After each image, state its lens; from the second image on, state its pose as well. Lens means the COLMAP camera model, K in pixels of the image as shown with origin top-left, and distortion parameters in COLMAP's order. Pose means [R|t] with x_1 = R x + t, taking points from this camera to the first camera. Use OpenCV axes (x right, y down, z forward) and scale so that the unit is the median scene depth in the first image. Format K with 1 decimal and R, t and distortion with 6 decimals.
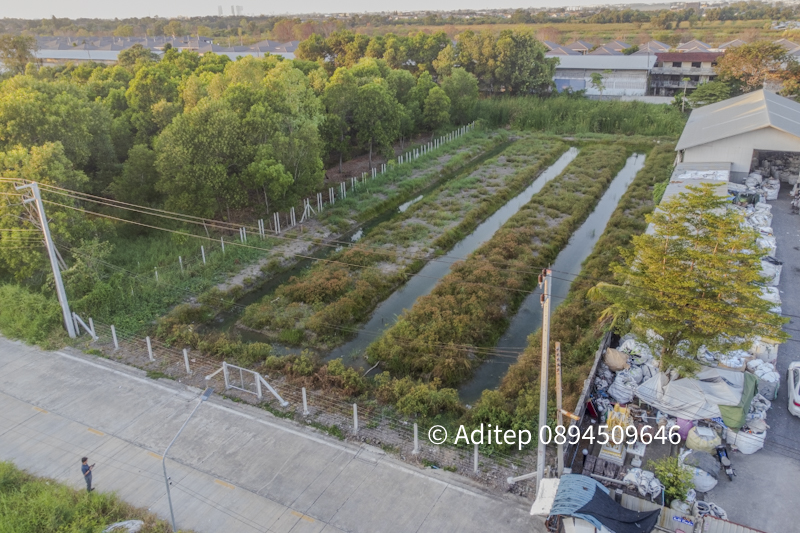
lens RADIAL K [[595.4, 0, 397.1], [0, 595.4, 249.4], [0, 0, 1]] dist [0.003252, 0.023592]
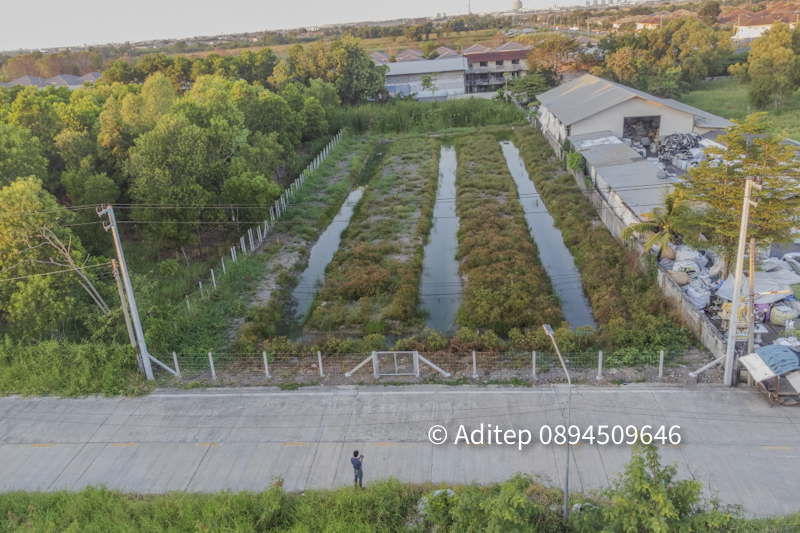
lens RADIAL K [[611.5, 0, 372.5], [0, 611.5, 263.8], [0, 0, 1]] dist [0.021583, -0.000839]
pose [[0.931776, -0.174991, 0.318075, -0.301515], [0.182632, 0.983164, 0.005889, 0.019935], [-0.313750, 0.052603, 0.948047, 0.013945]]
